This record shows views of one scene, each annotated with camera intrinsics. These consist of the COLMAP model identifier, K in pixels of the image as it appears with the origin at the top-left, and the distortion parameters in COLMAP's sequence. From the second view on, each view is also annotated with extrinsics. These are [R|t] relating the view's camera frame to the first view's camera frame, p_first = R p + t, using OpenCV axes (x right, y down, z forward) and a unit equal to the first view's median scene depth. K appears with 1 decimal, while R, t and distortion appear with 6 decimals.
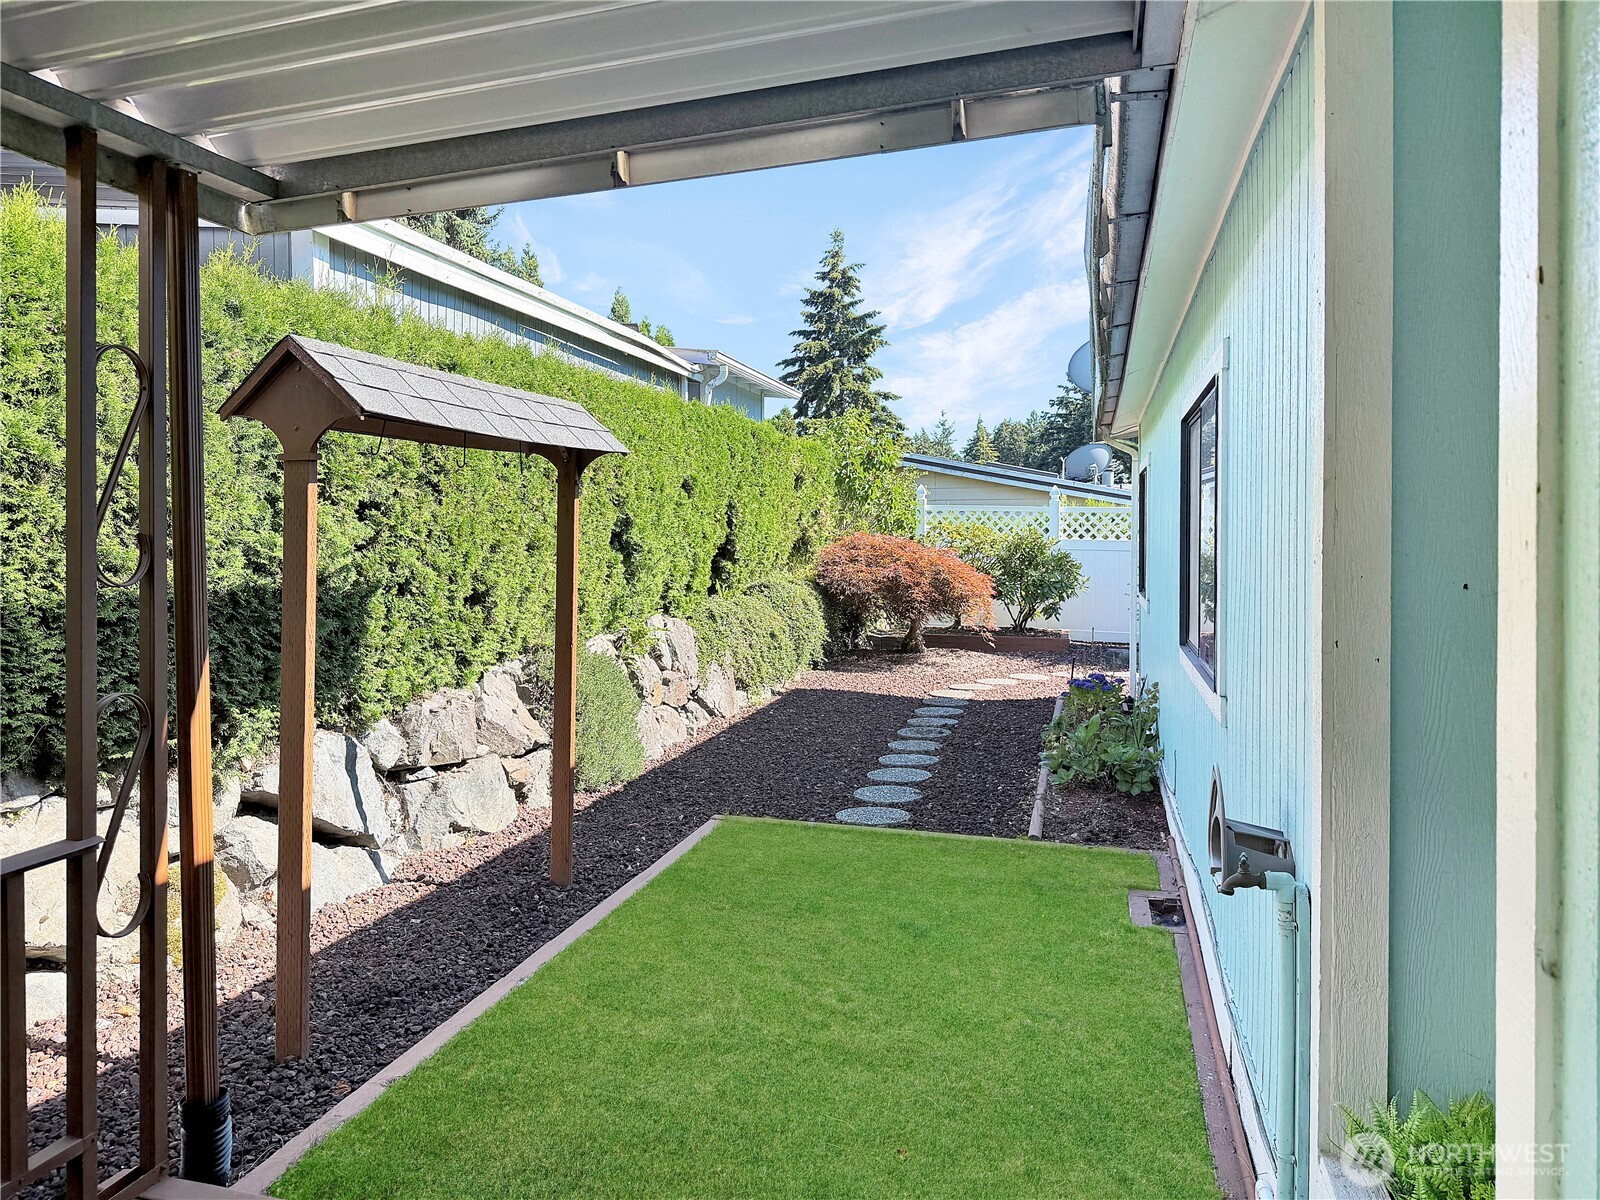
lens RADIAL K [[1147.6, 0, 808.5], [0, 1147.6, 561.7], [0, 0, 1]] dist [0.181153, -0.316831]
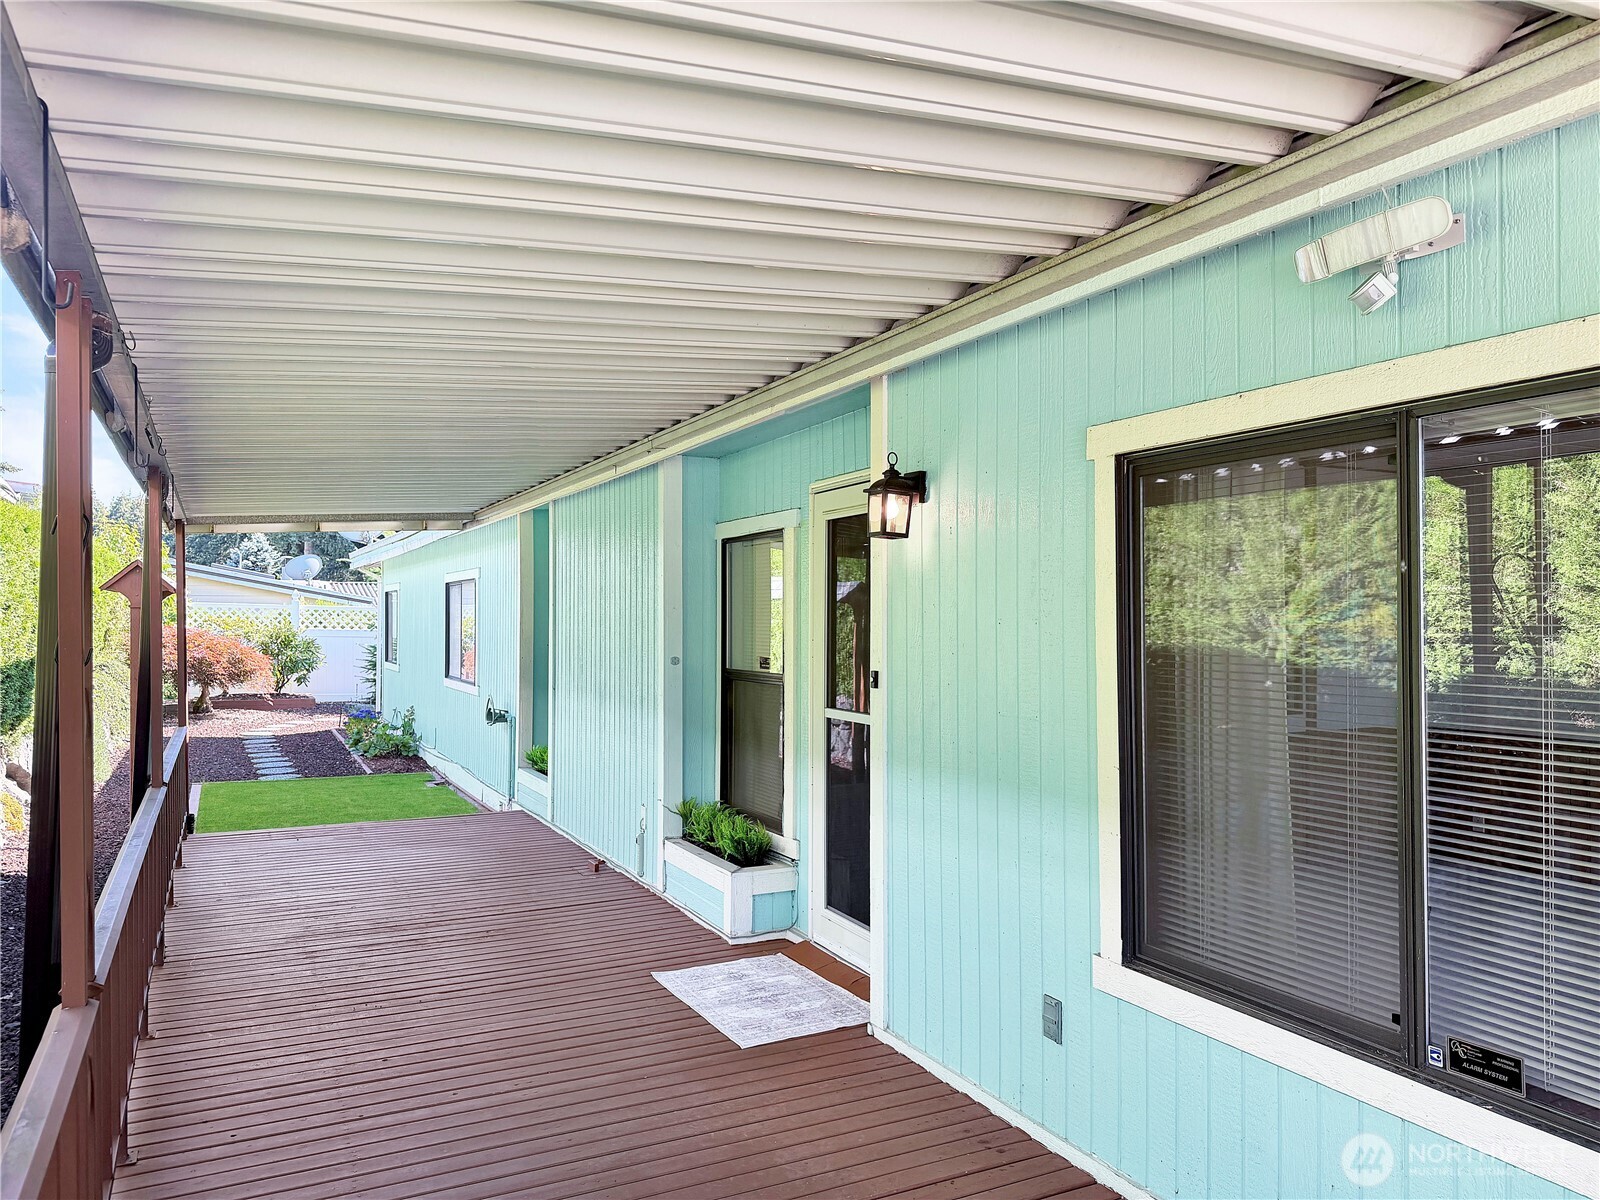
lens RADIAL K [[1147.6, 0, 808.5], [0, 1147.6, 561.7], [0, 0, 1]] dist [0.181153, -0.316831]
pose [[0.757813, 0.032123, 0.651681, -0.257735], [0.016022, 0.997570, -0.067805, 0.005447], [-0.652276, 0.061825, 0.755456, -0.488299]]
